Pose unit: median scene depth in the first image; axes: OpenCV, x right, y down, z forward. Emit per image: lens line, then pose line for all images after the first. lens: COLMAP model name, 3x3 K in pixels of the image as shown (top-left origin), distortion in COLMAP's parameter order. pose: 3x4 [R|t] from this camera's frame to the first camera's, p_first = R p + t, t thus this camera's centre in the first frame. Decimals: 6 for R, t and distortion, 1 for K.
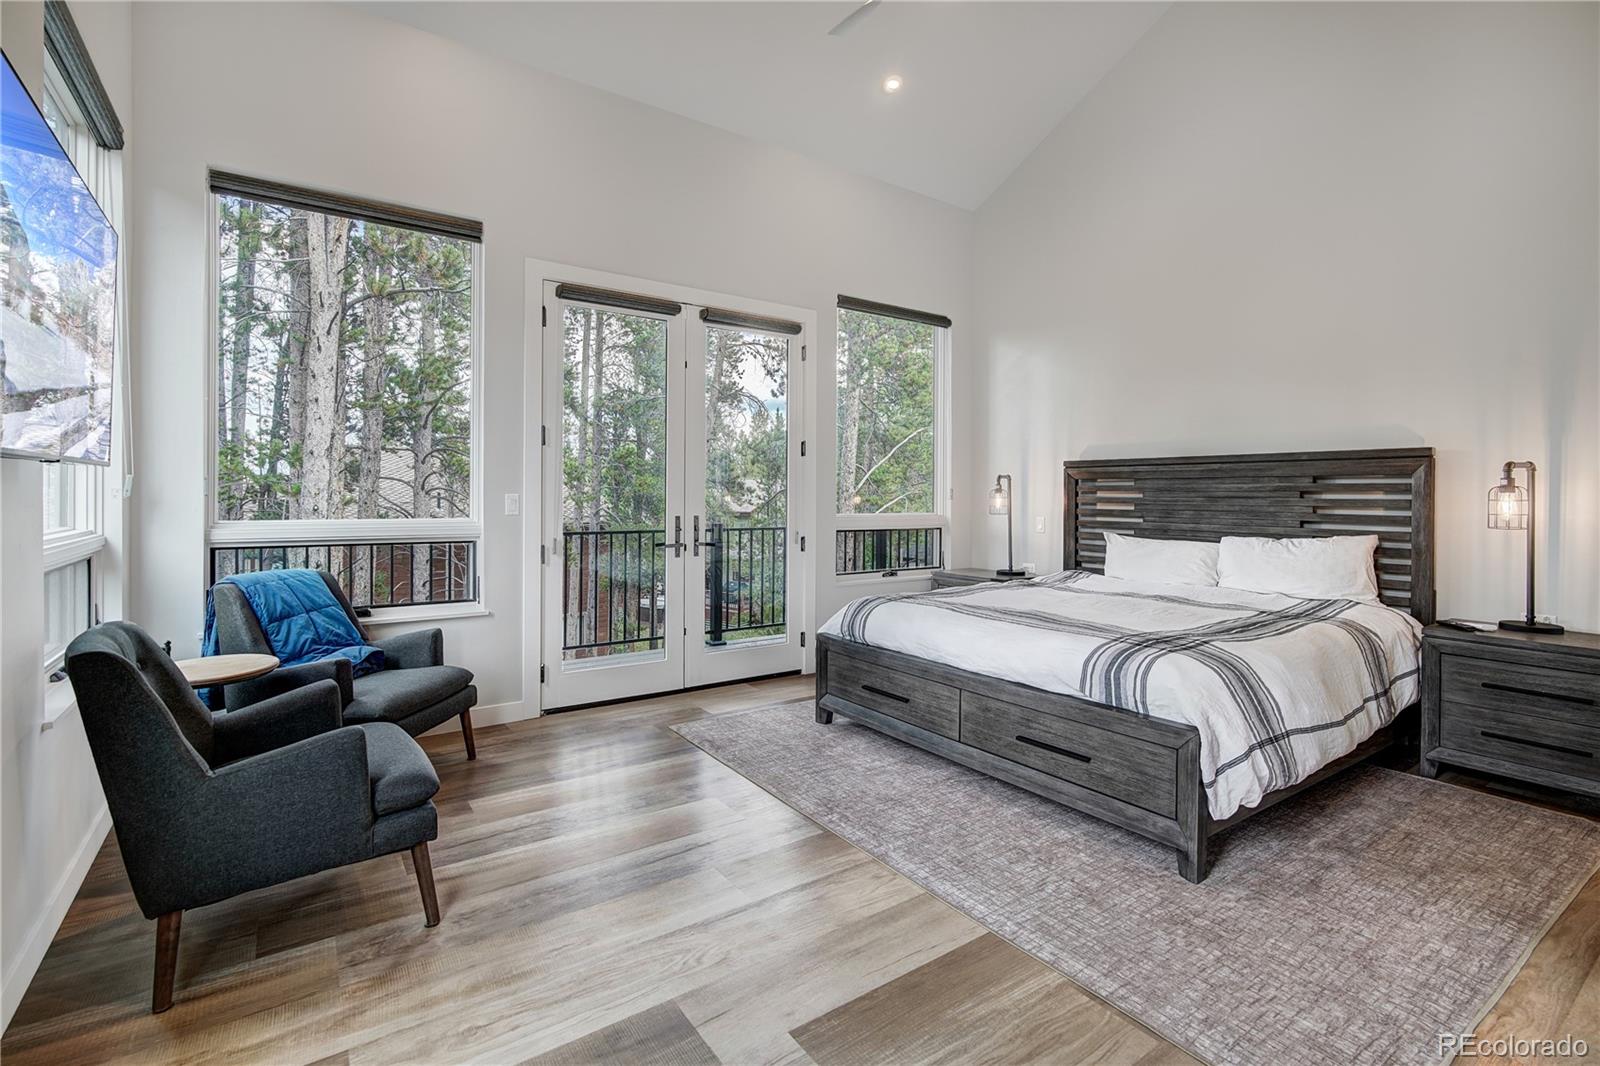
lens RADIAL K [[728.8, 0, 799.6], [0, 728.8, 498.8], [0, 0, 1]] dist [-0.004779, 0.004609]
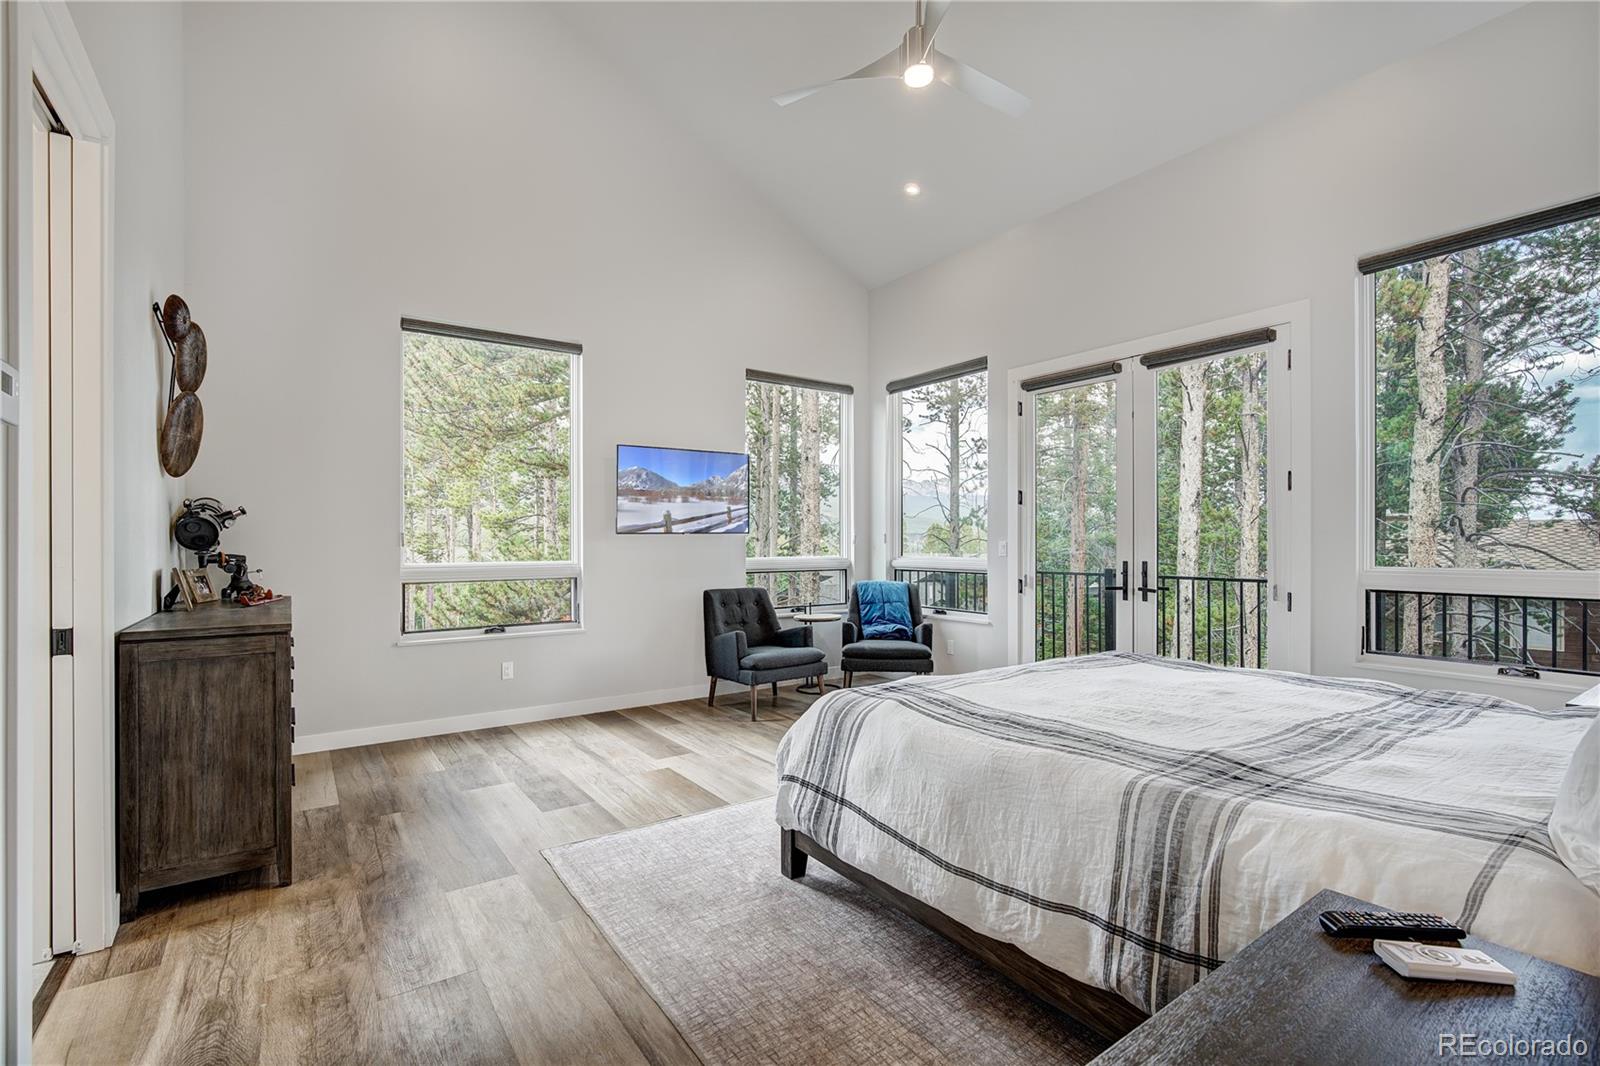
lens RADIAL K [[728.8, 0, 797.6], [0, 728.8, 539.3], [0, 0, 1]] dist [-0.004779, 0.004609]
pose [[0.007793, -0.006468, -0.999949, 0.890826], [-0.001236, 0.999978, -0.006478, -0.000526], [0.999969, 0.001287, 0.007785, 0.524148]]
